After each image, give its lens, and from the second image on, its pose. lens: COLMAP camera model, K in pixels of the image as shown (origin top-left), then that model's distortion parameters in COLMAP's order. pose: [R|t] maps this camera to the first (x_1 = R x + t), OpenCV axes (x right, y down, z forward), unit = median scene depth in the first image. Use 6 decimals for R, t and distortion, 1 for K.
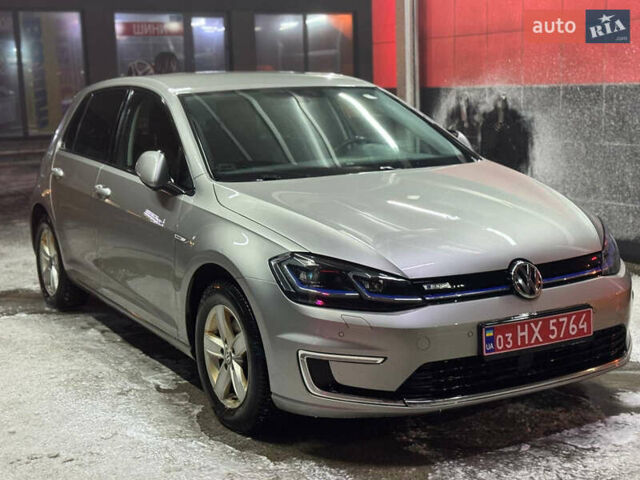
lens RADIAL K [[988.9, 0, 321.5], [0, 988.9, 234.2], [0, 0, 1]] dist [0.149420, 0.000000]
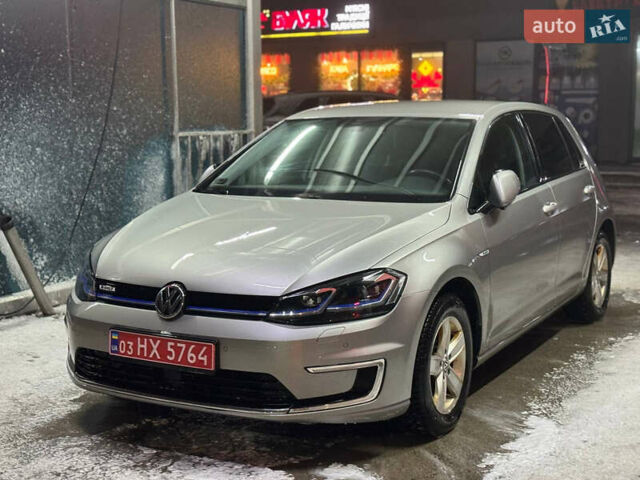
lens RADIAL K [[988.9, 0, 319.7], [0, 988.9, 241.9], [0, 0, 1]] dist [0.149420, 0.000000]
pose [[0.509031, 0.142451, -0.848879, 1.198195], [-0.147767, 0.986031, 0.076858, -0.125074], [0.847970, 0.086313, 0.522970, 0.569819]]
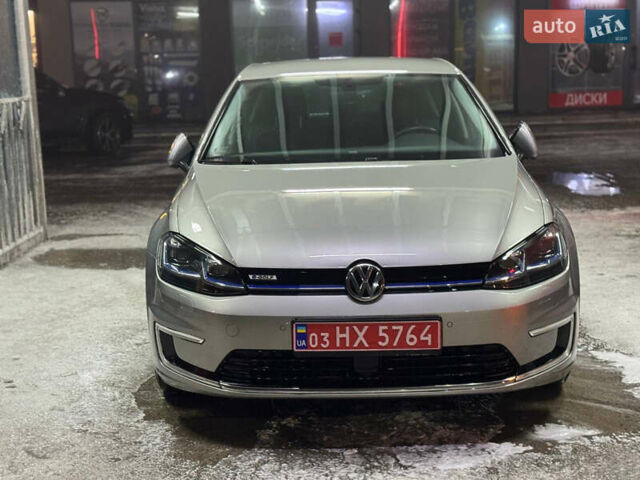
lens RADIAL K [[988.9, 0, 315.8], [0, 988.9, 241.4], [0, 0, 1]] dist [0.149420, 0.000000]
pose [[0.861295, 0.095742, -0.499003, 0.642525], [-0.080235, 0.995393, 0.052495, -0.039970], [0.501730, -0.005176, 0.865009, 0.145247]]
